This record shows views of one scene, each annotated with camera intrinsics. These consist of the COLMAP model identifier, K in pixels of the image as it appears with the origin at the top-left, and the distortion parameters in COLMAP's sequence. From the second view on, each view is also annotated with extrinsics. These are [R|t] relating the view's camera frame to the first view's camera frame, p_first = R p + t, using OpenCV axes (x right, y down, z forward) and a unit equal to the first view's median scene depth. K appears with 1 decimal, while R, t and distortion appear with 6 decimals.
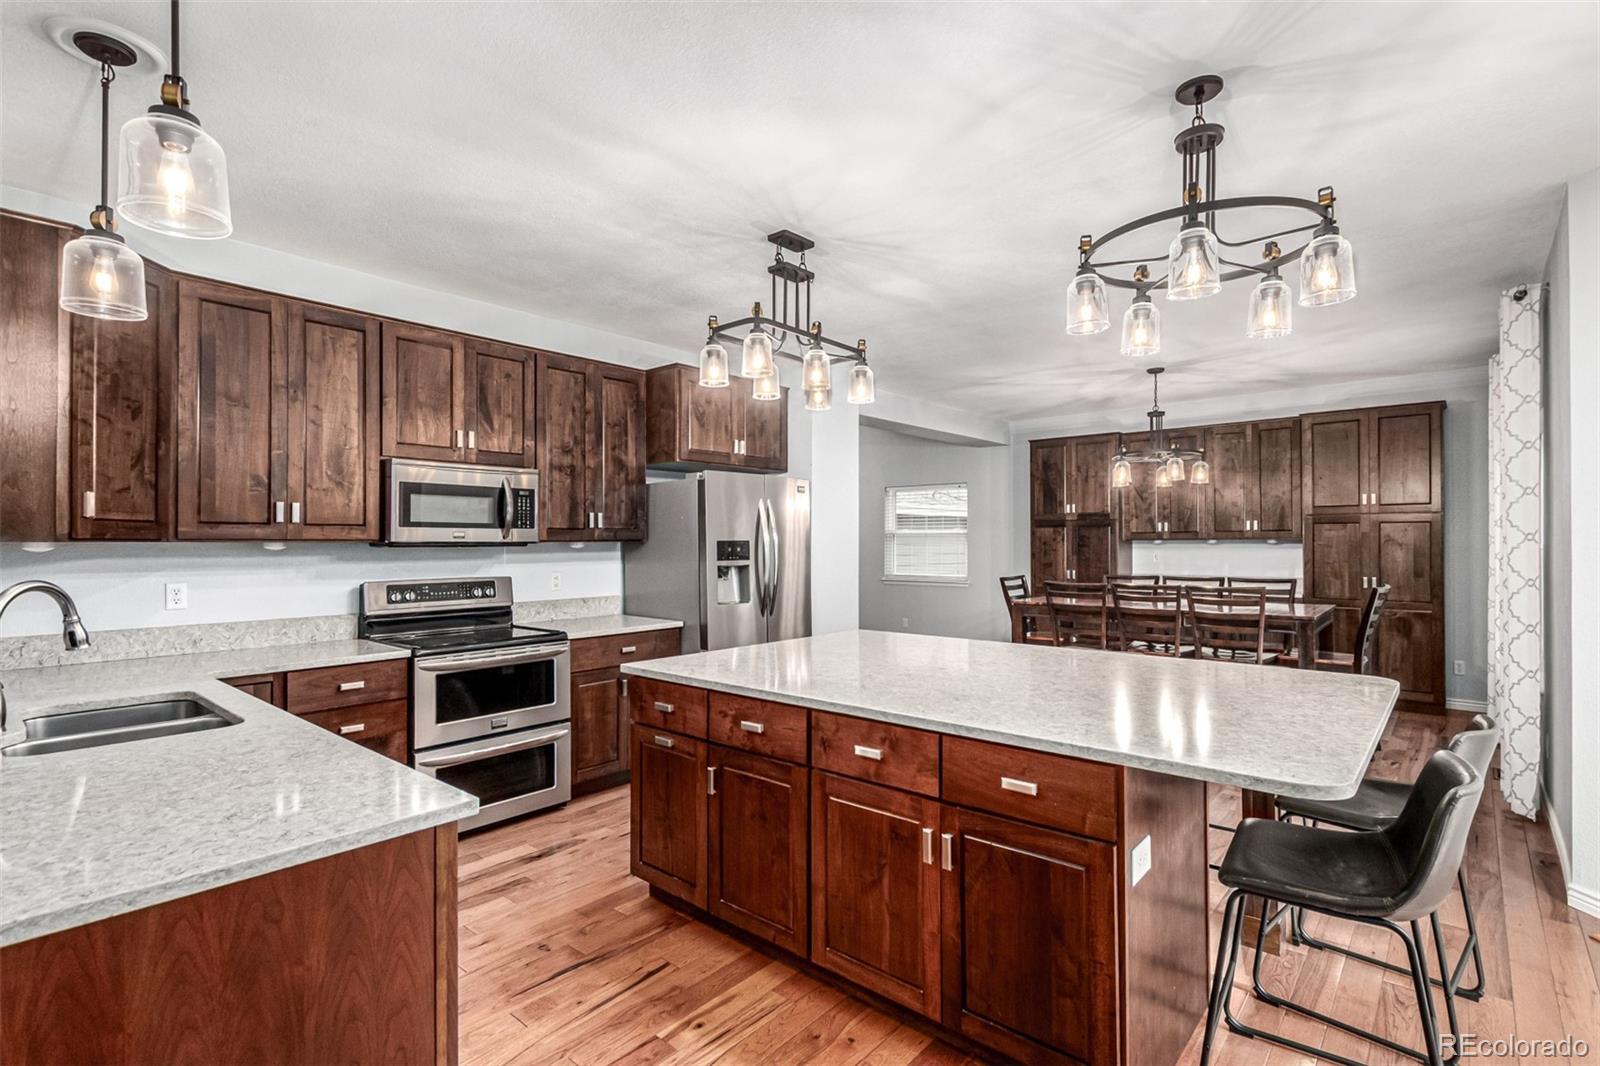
lens RADIAL K [[753.4, 0, 810.7], [0, 753.4, 535.5], [0, 0, 1]] dist [0.000745, 0.000404]
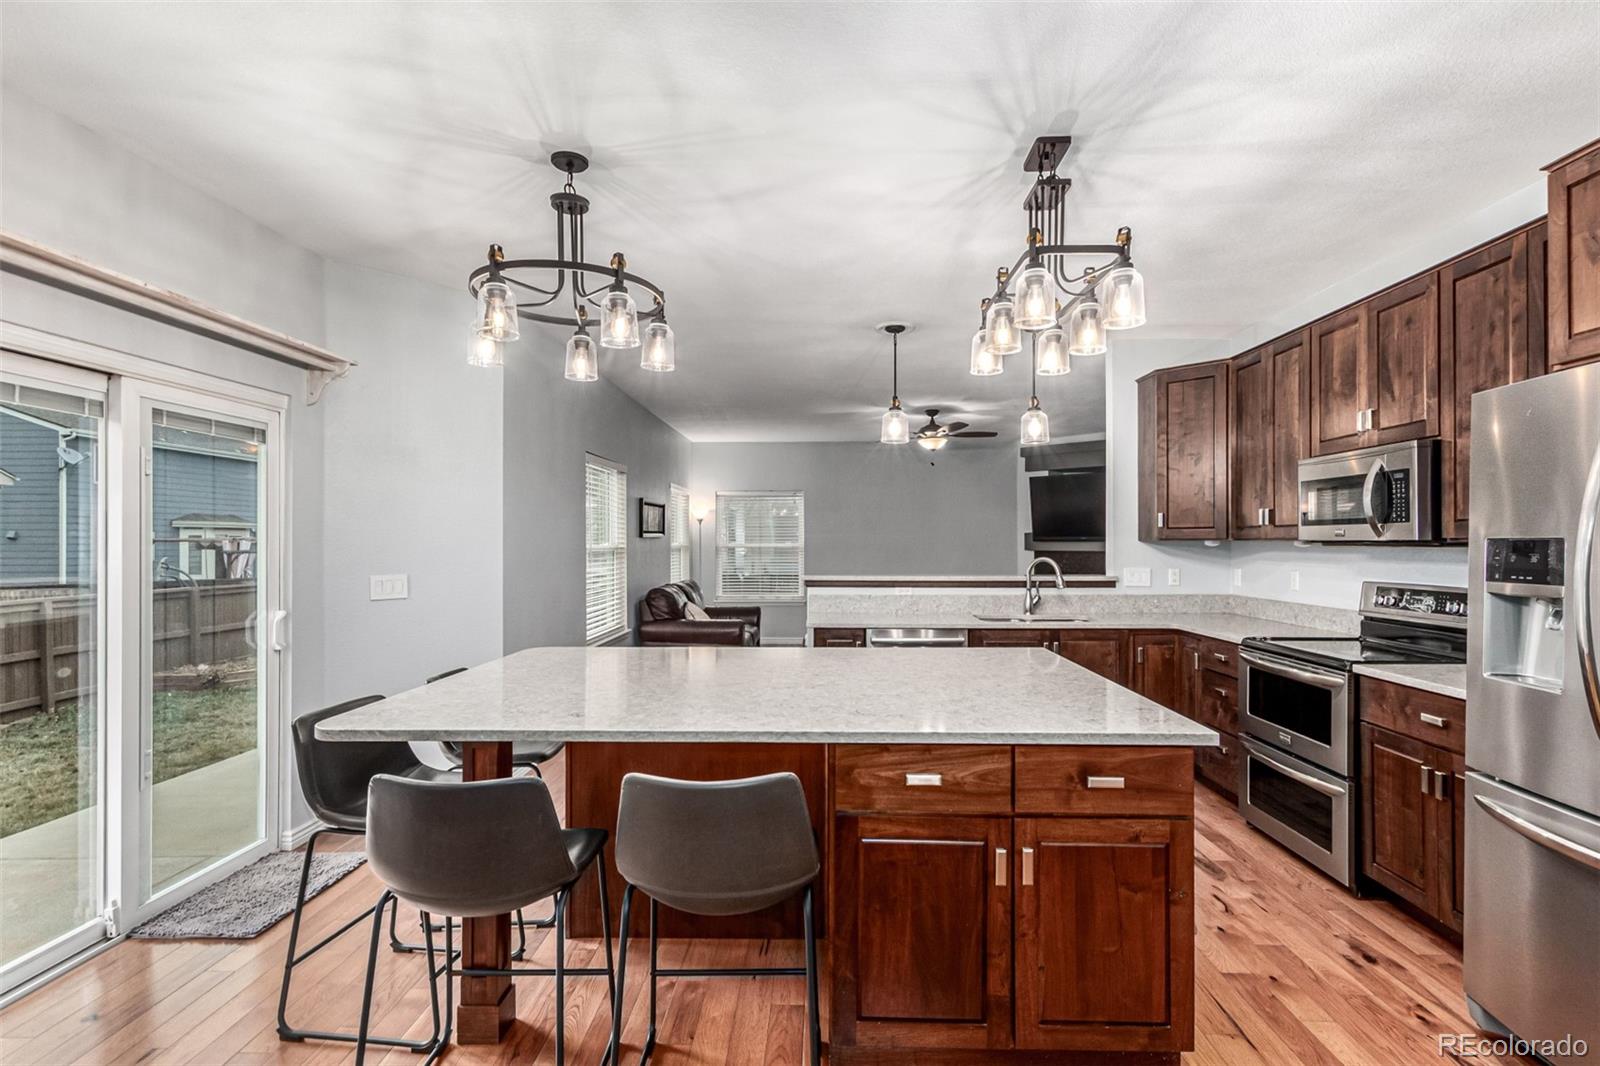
lens RADIAL K [[753.4, 0, 801.8], [0, 753.4, 541.3], [0, 0, 1]] dist [0.000745, 0.000404]
pose [[-0.773611, 0.005186, -0.633640, 0.624654], [0.012003, 0.999907, -0.006471, 0.007923], [0.633548, -0.012611, -0.773601, 1.354287]]
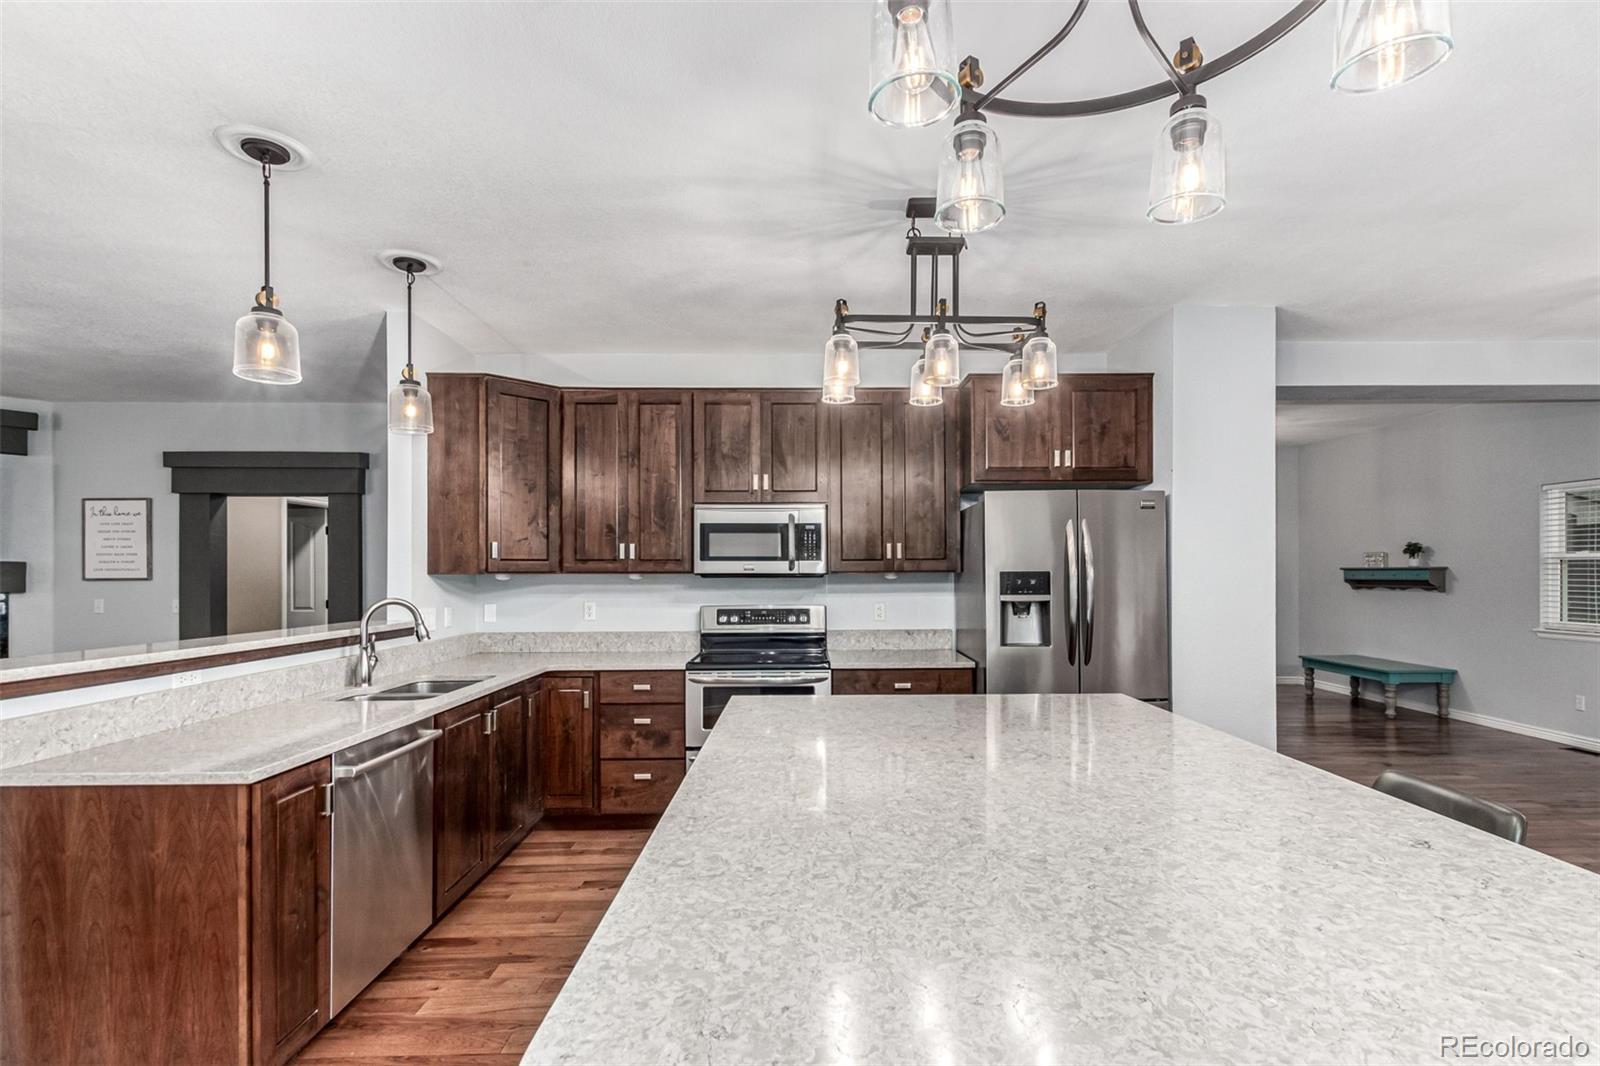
lens RADIAL K [[753.4, 0, 816.8], [0, 753.4, 568.7], [0, 0, 1]] dist [0.000745, 0.000404]
pose [[0.664610, -0.002856, -0.747185, 0.473232], [0.008922, 0.999952, 0.004114, -0.002444], [0.747137, -0.009401, 0.664604, 0.337641]]
